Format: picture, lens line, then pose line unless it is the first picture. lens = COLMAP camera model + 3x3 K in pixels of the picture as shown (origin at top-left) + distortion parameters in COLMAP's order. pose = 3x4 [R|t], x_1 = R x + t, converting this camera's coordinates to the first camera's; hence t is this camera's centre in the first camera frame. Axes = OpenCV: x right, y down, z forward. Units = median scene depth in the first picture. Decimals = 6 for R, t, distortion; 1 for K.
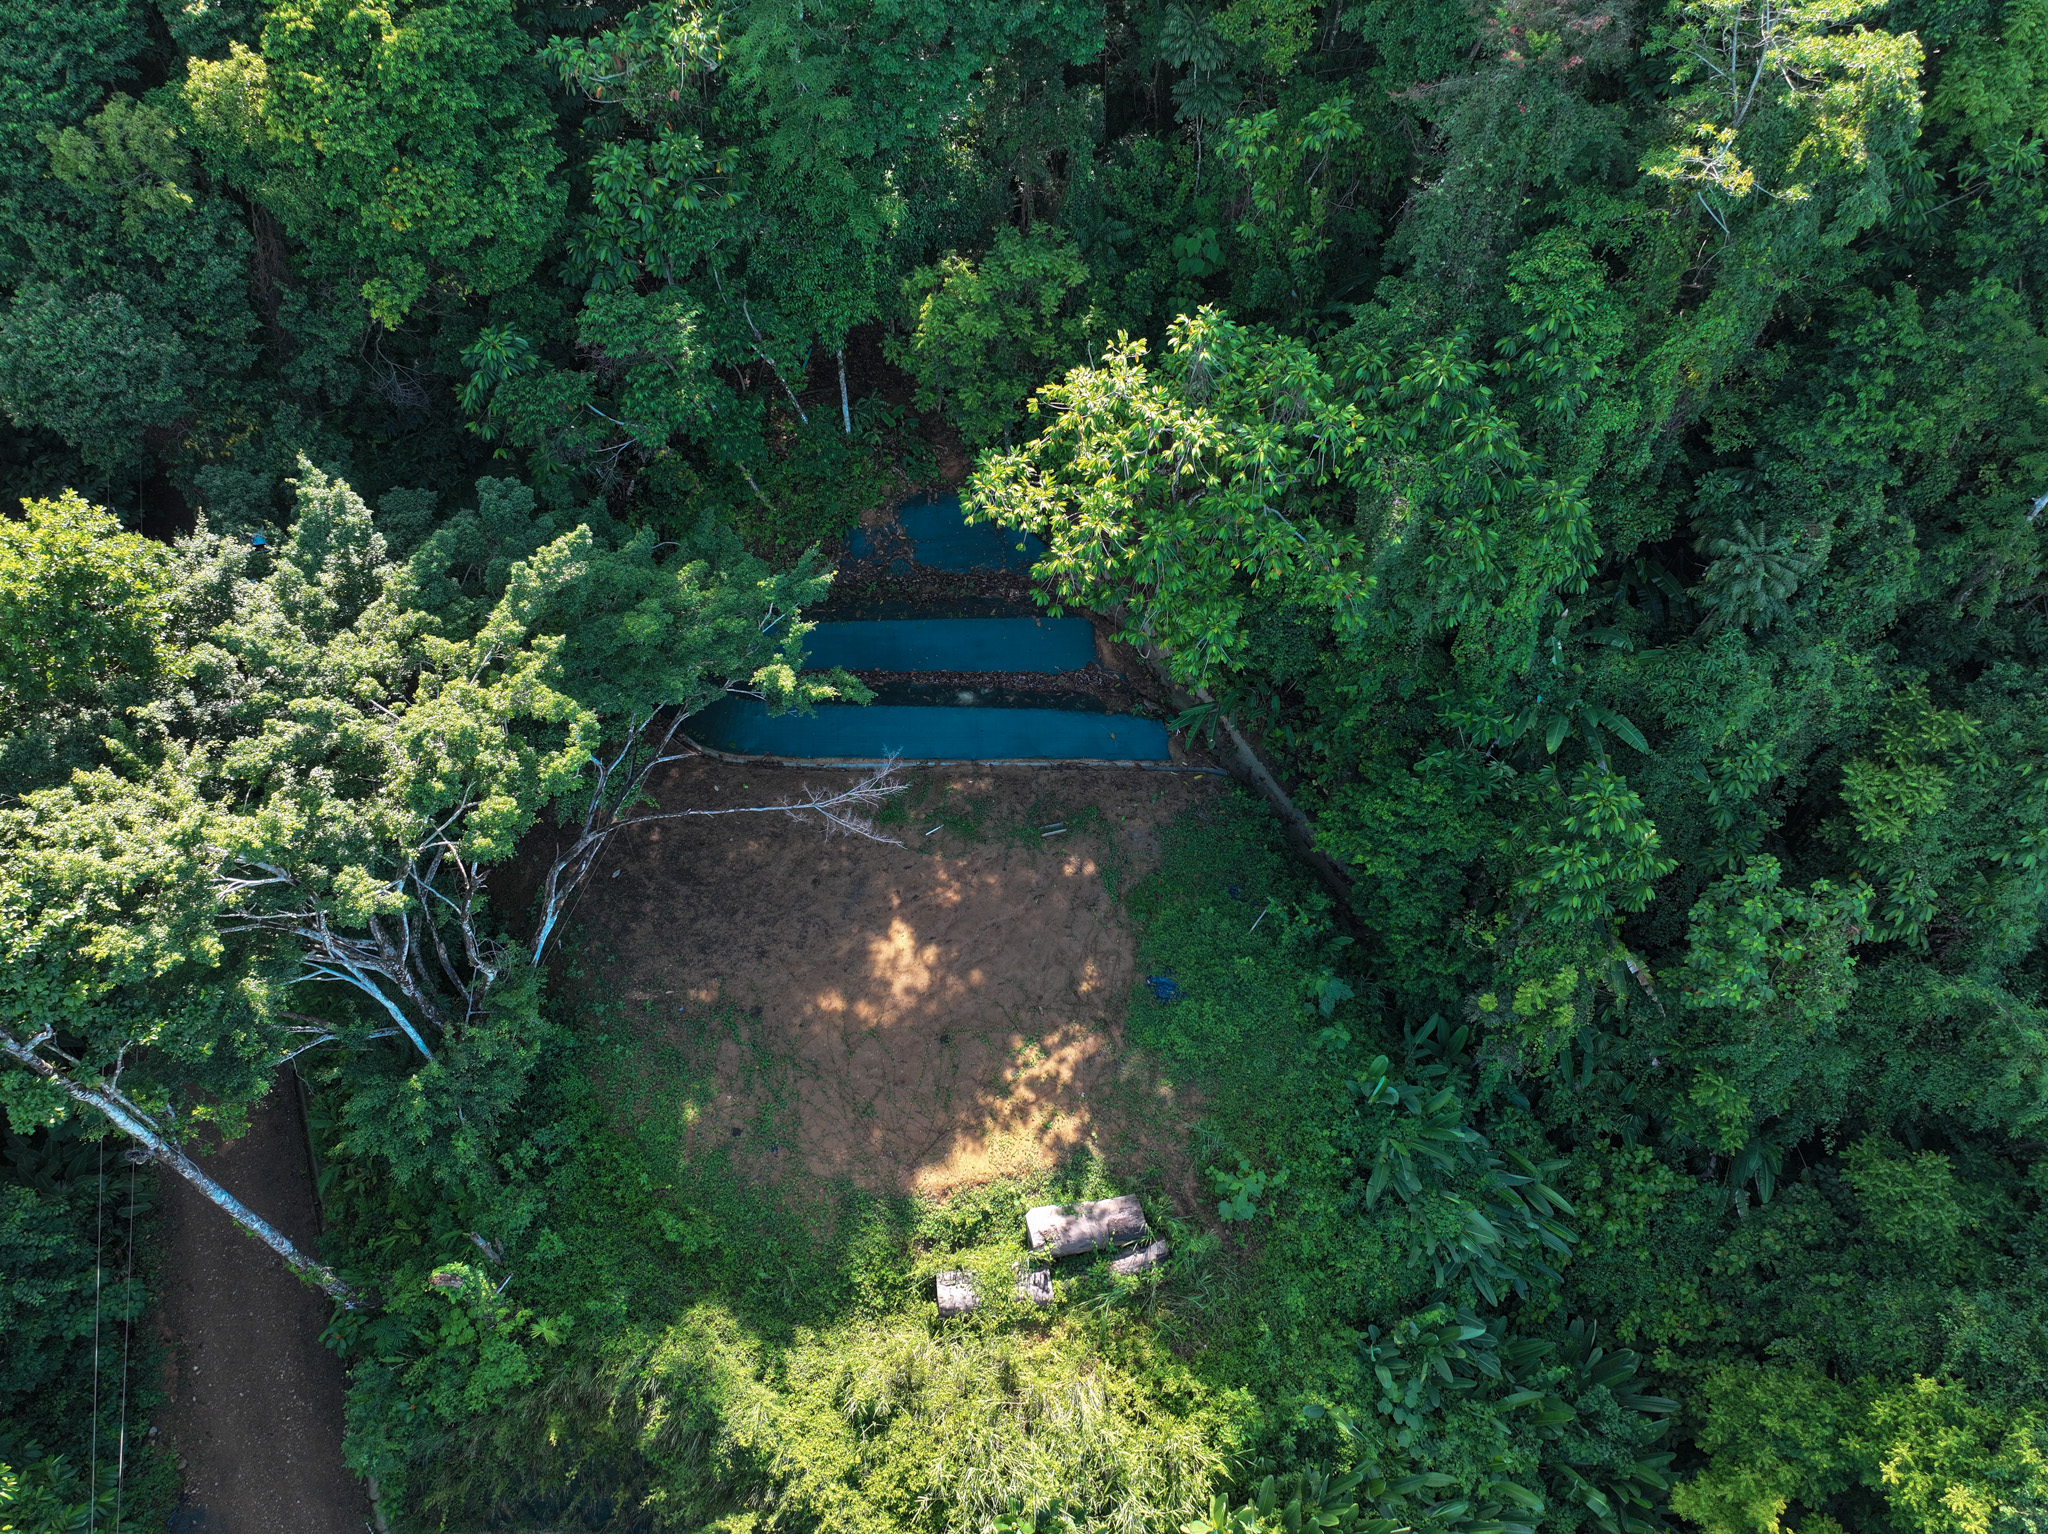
lens RADIAL K [[1431.8, 0, 1027.2], [0, 1431.8, 763.9], [0, 0, 1]] dist [0.000445, 0.014401]
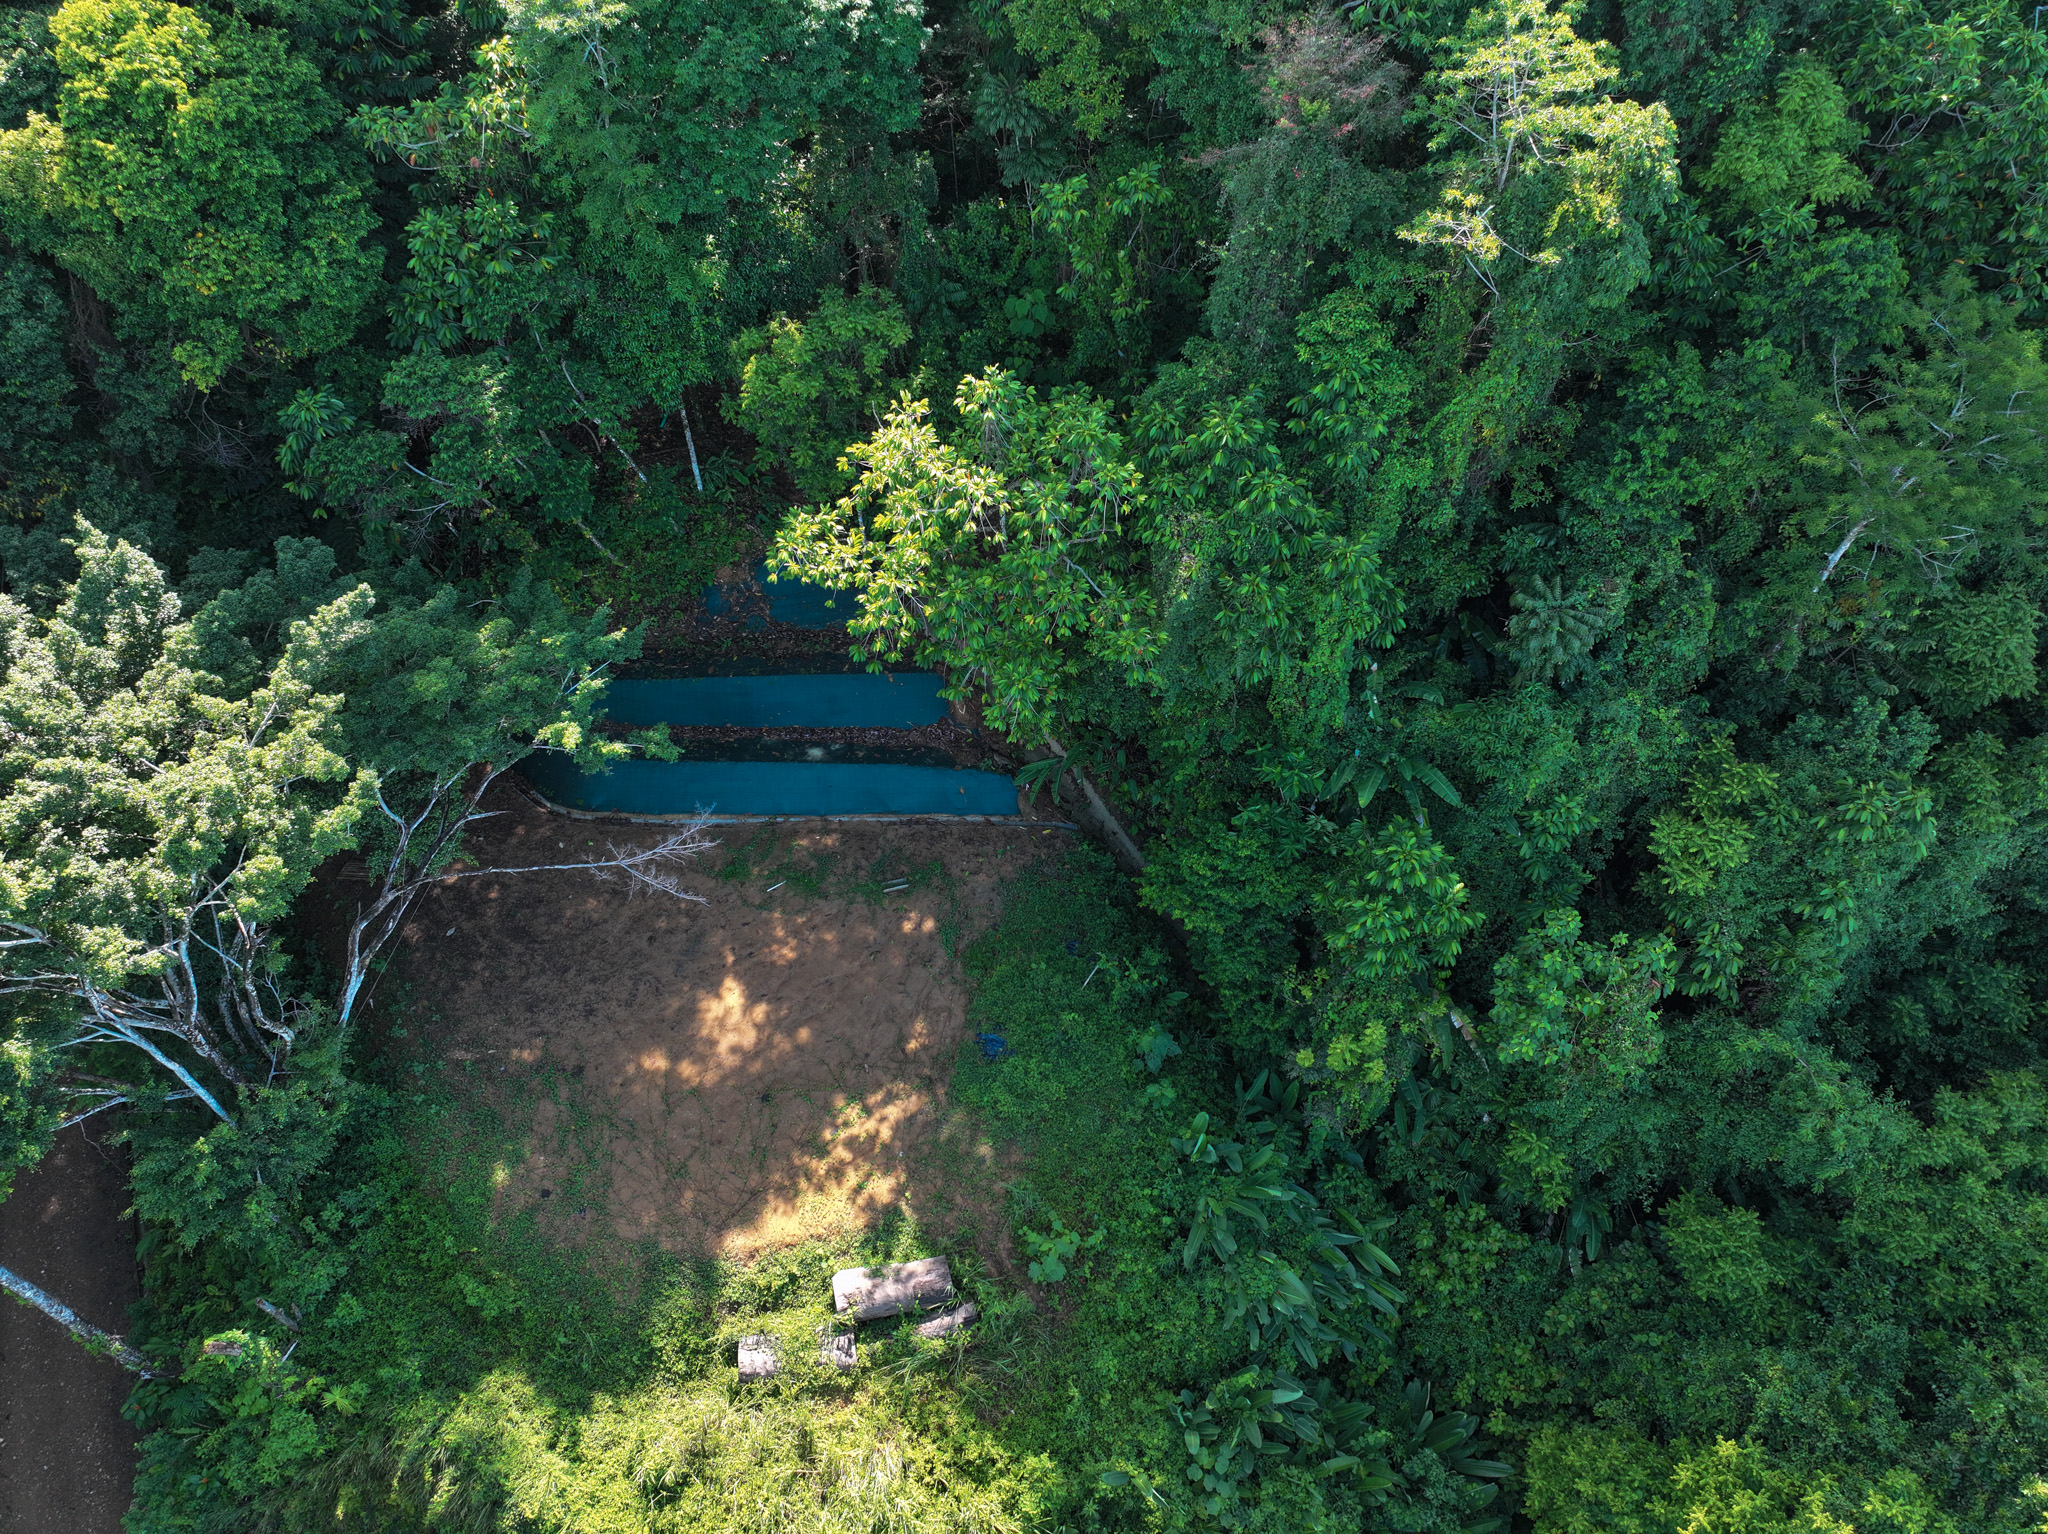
lens RADIAL K [[1431.8, 0, 1028.1], [0, 1431.8, 764.7], [0, 0, 1]] dist [0.000445, 0.014401]
pose [[0.999991, -0.003760, 0.001903, 0.135421], [0.003826, 0.999328, -0.036452, -0.001649], [-0.001765, 0.036459, 0.999334, -0.000025]]
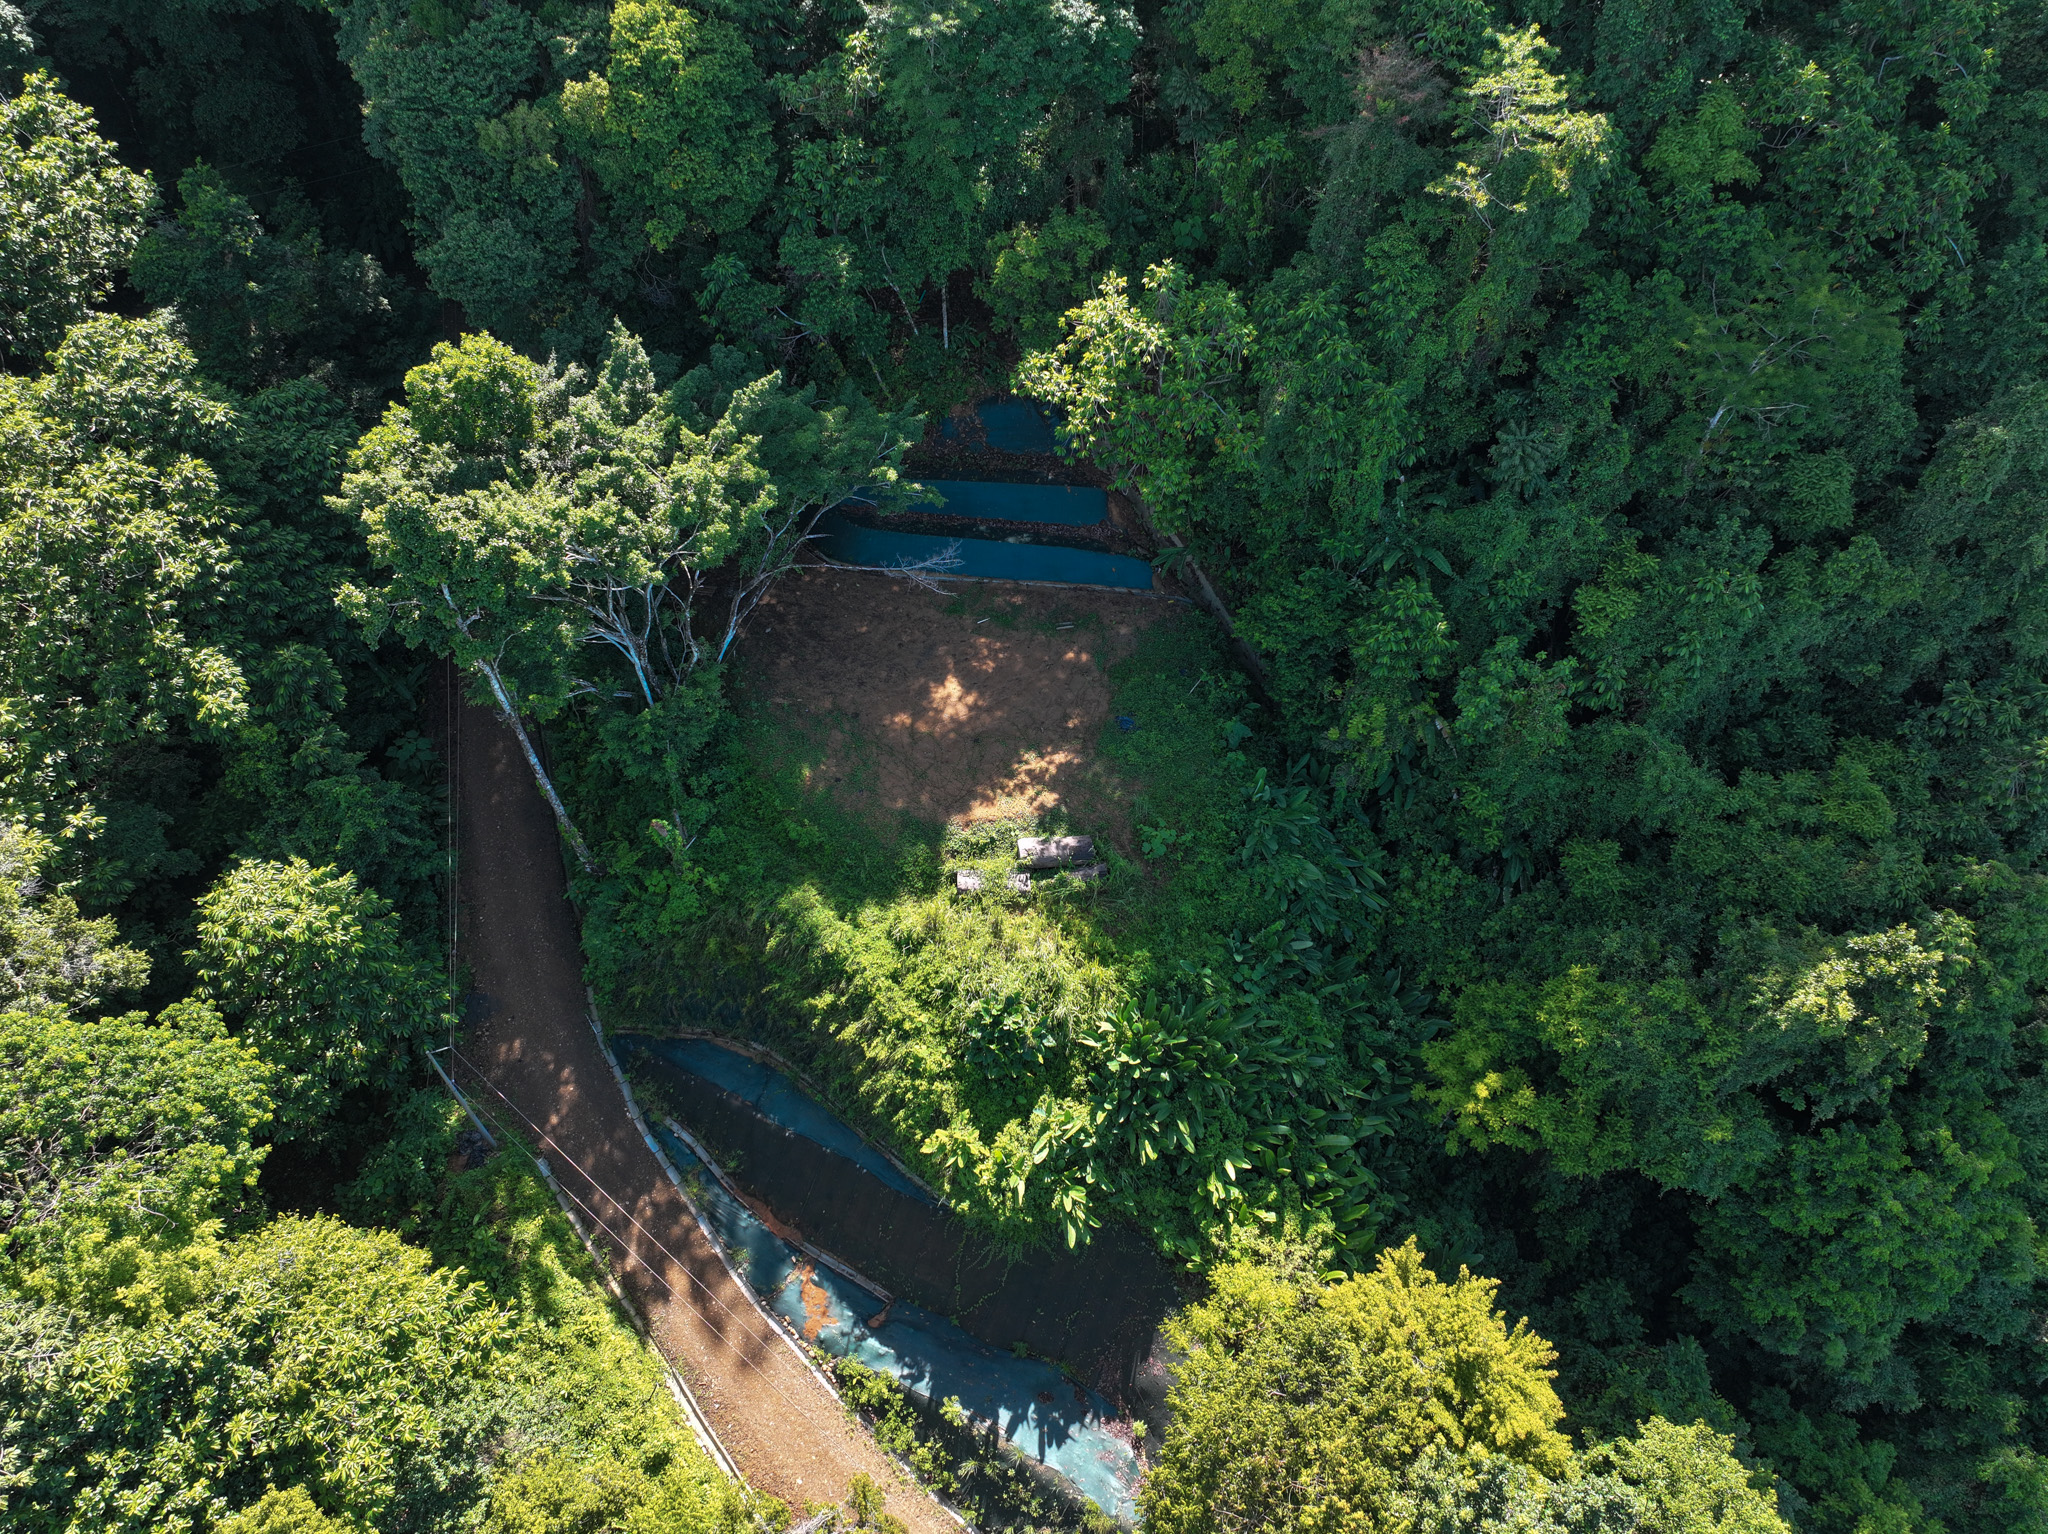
lens RADIAL K [[1431.8, 0, 1026.5], [0, 1431.8, 763.5], [0, 0, 1]] dist [0.000445, 0.014401]
pose [[0.995053, 0.075069, -0.065075, 0.105055], [-0.075295, 0.997161, -0.001012, 0.235943], [0.064814, 0.005907, 0.997880, -0.560089]]
